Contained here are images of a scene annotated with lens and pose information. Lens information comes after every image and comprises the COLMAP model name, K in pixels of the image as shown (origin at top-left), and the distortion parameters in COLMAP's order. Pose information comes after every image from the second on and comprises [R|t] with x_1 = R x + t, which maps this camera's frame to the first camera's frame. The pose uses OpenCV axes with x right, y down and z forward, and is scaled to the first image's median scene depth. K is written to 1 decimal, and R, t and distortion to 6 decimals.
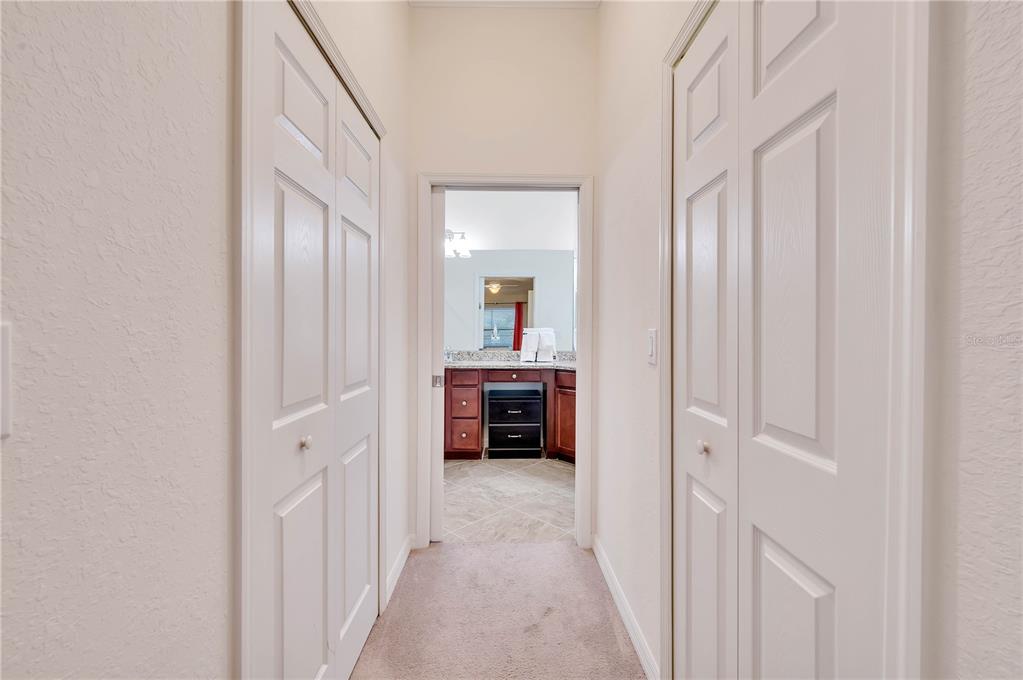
lens RADIAL K [[413.1, 0, 511.9], [0, 413.1, 337.6], [0, 0, 1]] dist [-0.000650, -0.000134]
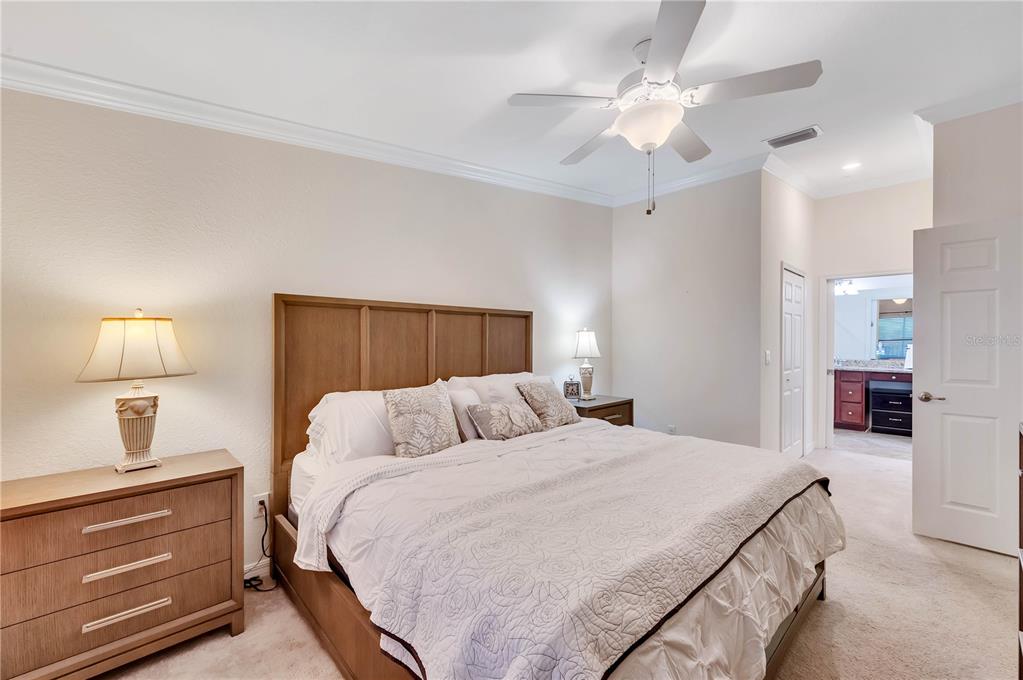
lens RADIAL K [[420.0, 0, 510.1], [0, 420.0, 339.8], [0, 0, 1]] dist [0.002401, 0.000083]
pose [[0.680275, 0.001418, -0.732956, 0.159222], [-0.007601, 0.999958, -0.005120, -0.021381], [0.732918, 0.009054, 0.680257, -0.935236]]
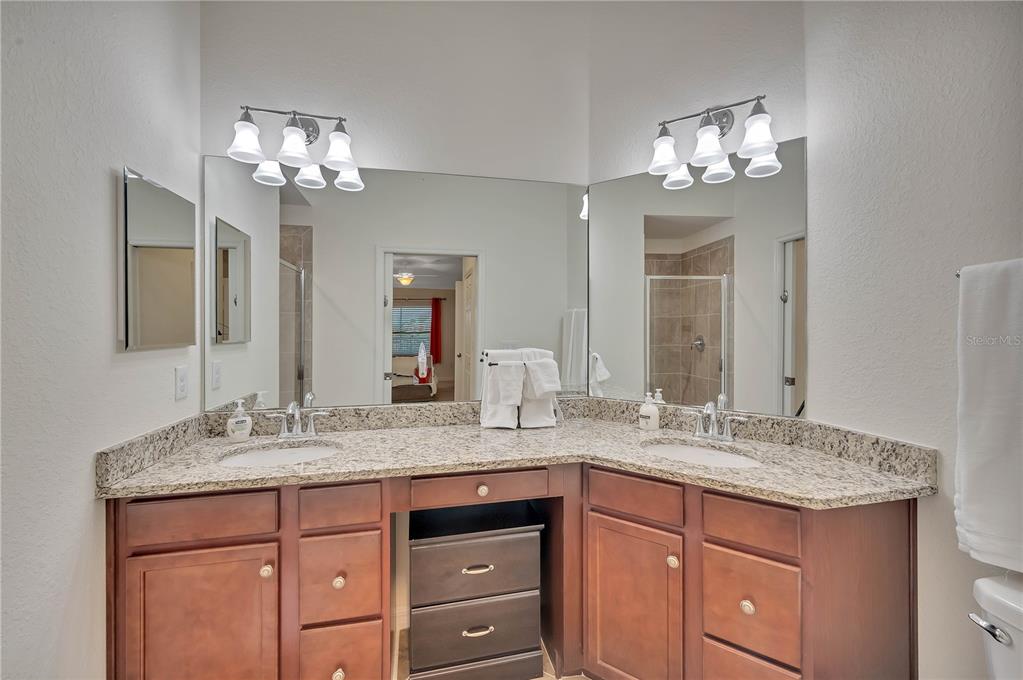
lens RADIAL K [[413.1, 0, 509.4], [0, 413.1, 331.4], [0, 0, 1]] dist [-0.000650, -0.000134]
pose [[0.977596, -0.005759, 0.210413, -0.043819], [0.007465, 0.999945, -0.007311, -0.041639], [-0.210359, 0.008718, 0.977585, 0.577261]]
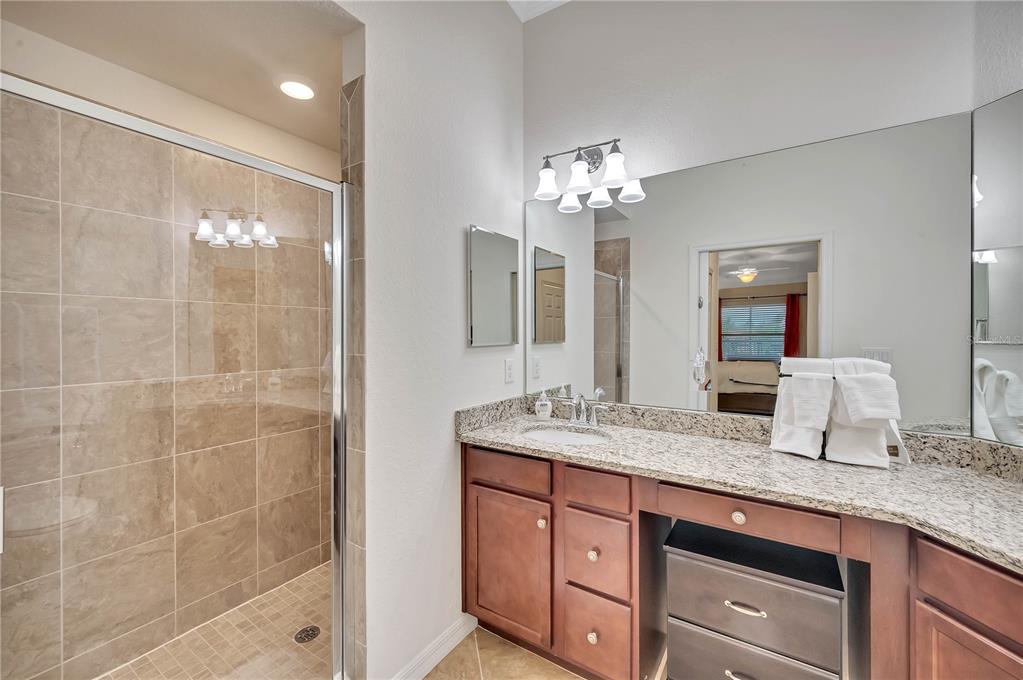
lens RADIAL K [[413.1, 0, 512.7], [0, 413.1, 334.3], [0, 0, 1]] dist [-0.000650, -0.000134]
pose [[0.833258, -0.000409, -0.552884, 0.033358], [-0.003987, 0.999969, -0.006749, -0.042515], [0.552870, 0.007828, 0.833231, 0.576799]]
